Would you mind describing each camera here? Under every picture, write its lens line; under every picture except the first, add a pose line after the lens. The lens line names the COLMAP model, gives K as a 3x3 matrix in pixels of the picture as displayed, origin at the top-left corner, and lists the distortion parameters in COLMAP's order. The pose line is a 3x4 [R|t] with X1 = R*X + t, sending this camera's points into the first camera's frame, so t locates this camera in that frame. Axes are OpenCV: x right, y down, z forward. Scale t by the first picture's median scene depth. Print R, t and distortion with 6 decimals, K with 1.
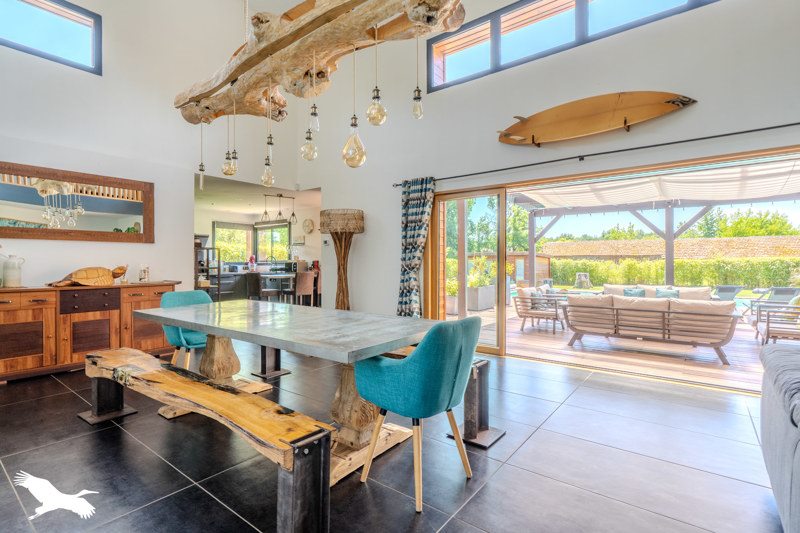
lens RADIAL K [[386.9, 0, 400.0], [0, 386.9, 266.5], [0, 0, 1]] dist [0.000471, 0.000055]
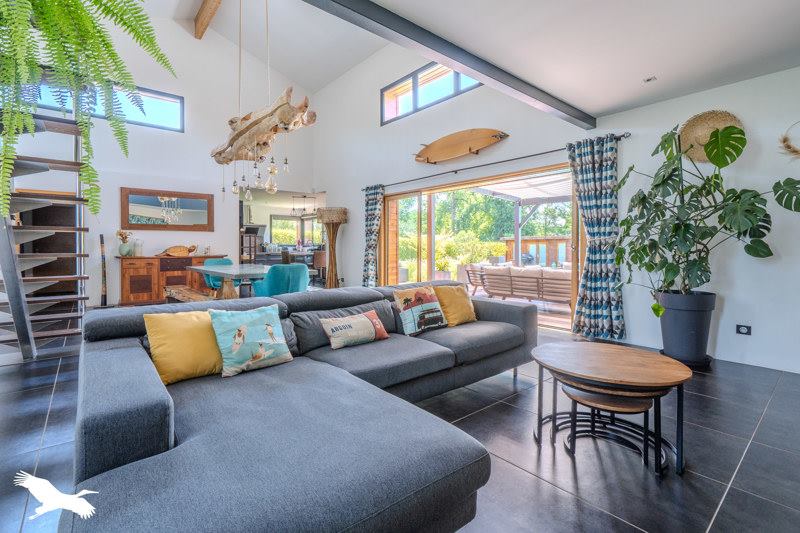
lens RADIAL K [[373.0, 0, 401.7], [0, 373.0, 252.8], [0, 0, 1]] dist [0.000872, 0.000034]
pose [[0.978858, 0.001849, -0.204532, 0.446735], [-0.001022, 0.999991, 0.004147, 0.021451], [0.204537, -0.003850, 0.978851, -0.364003]]
